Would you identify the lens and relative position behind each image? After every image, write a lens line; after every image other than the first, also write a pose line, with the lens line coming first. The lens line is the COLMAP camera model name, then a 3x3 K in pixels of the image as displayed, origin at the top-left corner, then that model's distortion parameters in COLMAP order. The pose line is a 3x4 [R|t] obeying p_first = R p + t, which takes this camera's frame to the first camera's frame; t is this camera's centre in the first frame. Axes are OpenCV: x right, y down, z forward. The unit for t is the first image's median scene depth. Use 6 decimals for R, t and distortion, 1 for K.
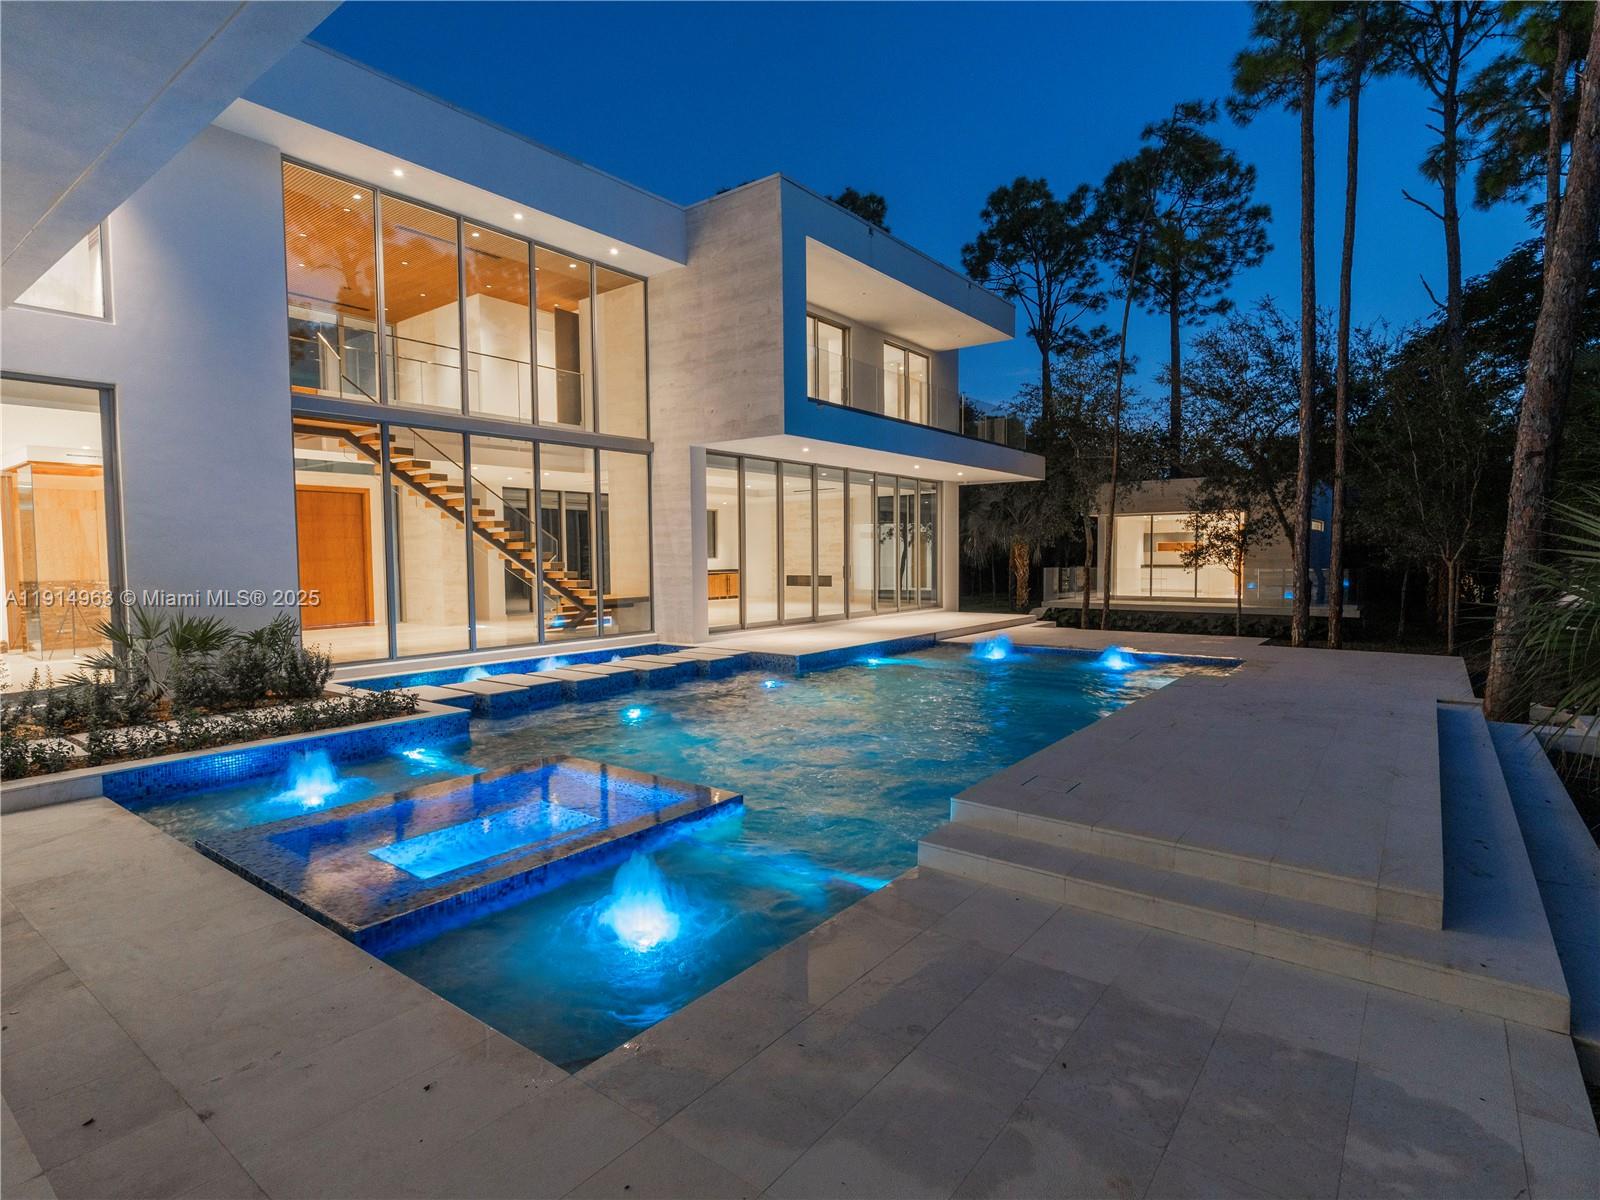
lens RADIAL K [[839.3, 0, 803.4], [0, 839.3, 598.9], [0, 0, 1]] dist [-0.006342, 0.002716]
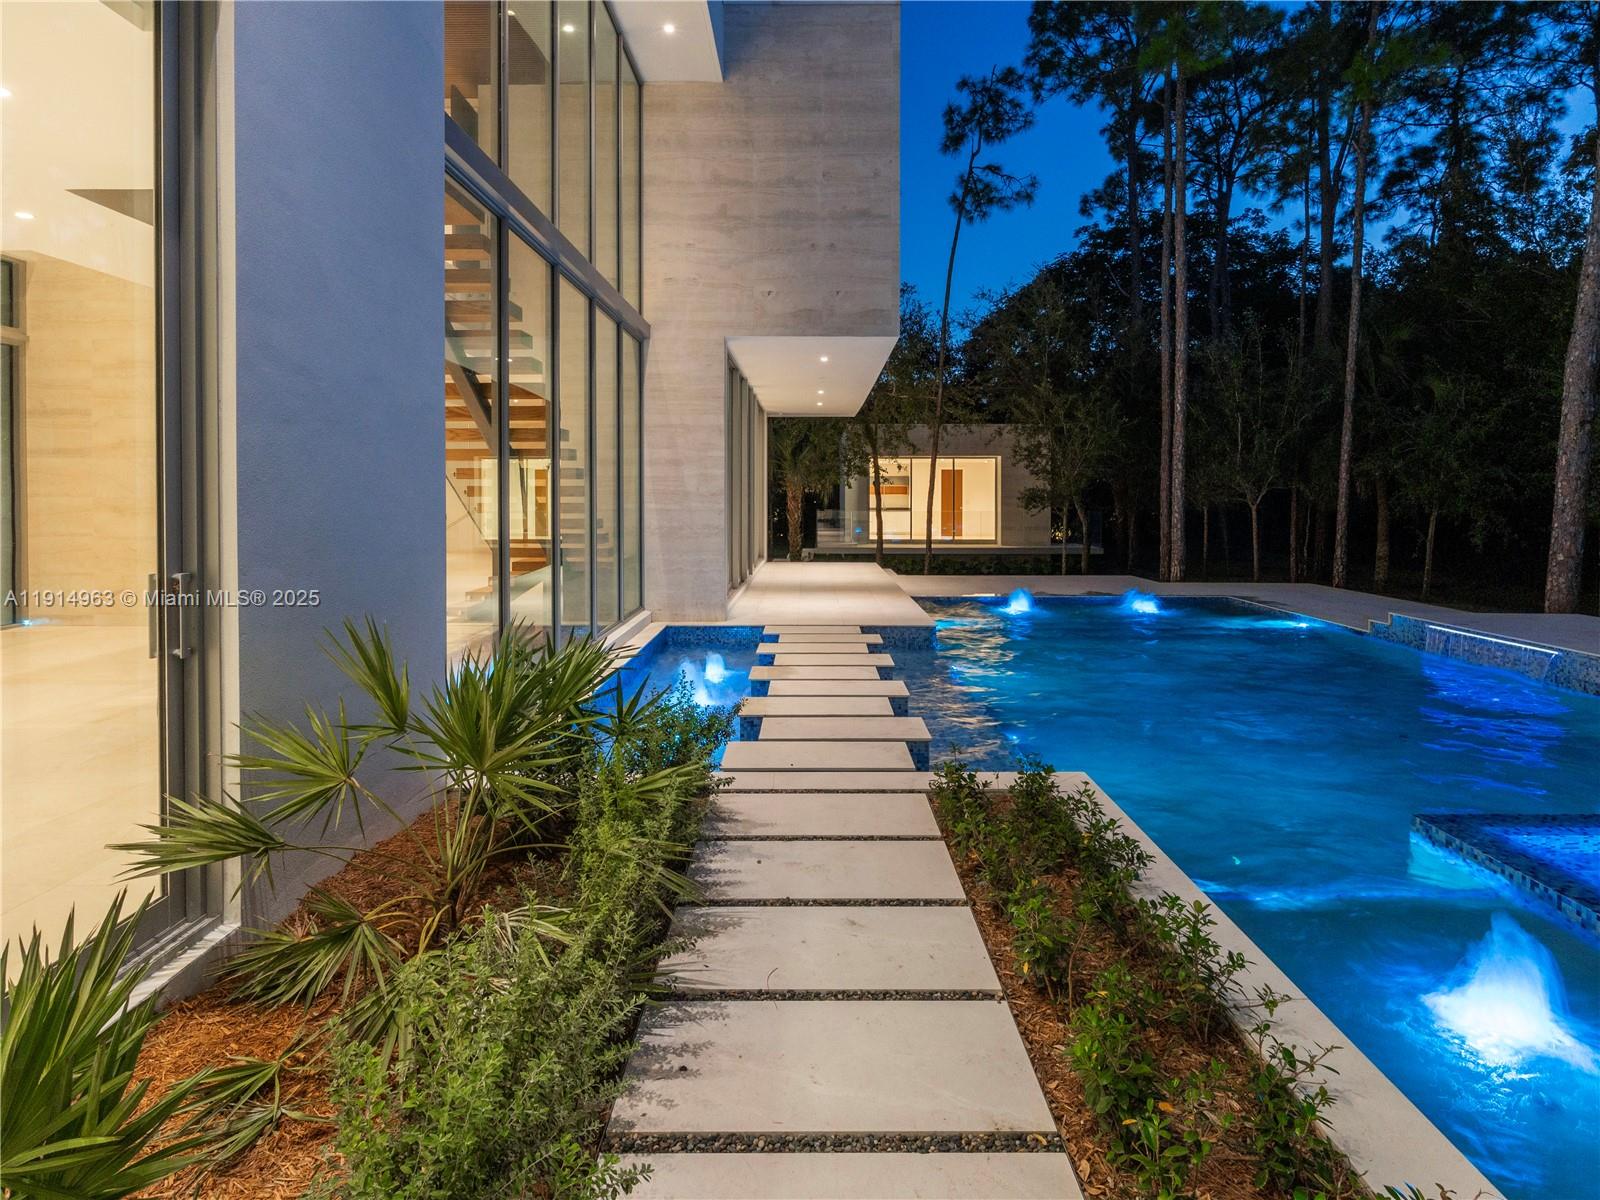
lens RADIAL K [[839.3, 0, 807.2], [0, 839.3, 497.6], [0, 0, 1]] dist [-0.006342, 0.002716]
pose [[0.798737, 0.008869, 0.601615, -0.507337], [0.023938, 0.998631, -0.046503, -0.016057], [-0.601204, 0.051545, 0.797431, 0.420386]]
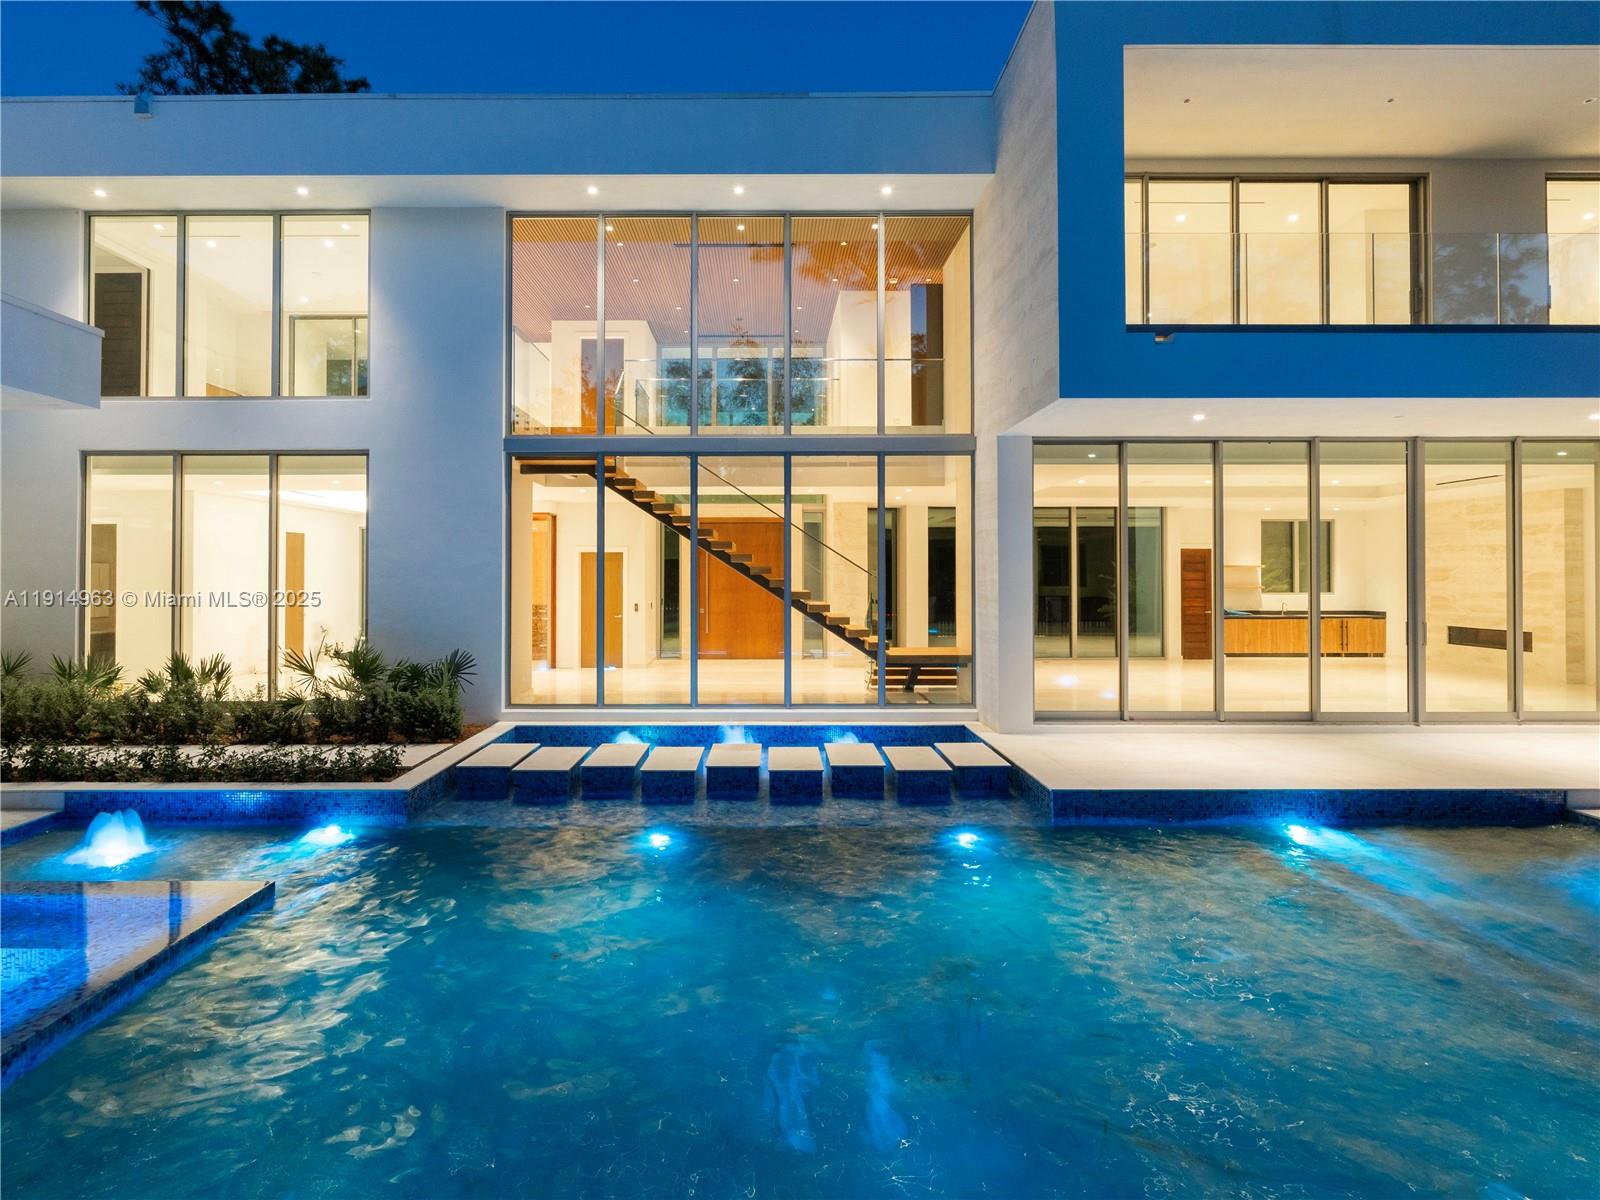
lens RADIAL K [[839.3, 0, 834.4], [0, 839.3, 566.2], [0, 0, 1]] dist [-0.006342, 0.002716]
pose [[0.602320, 0.000637, -0.798254, 0.309229], [-0.048132, 0.998209, -0.035521, -0.047198], [0.796802, 0.059817, 0.601273, 0.483079]]
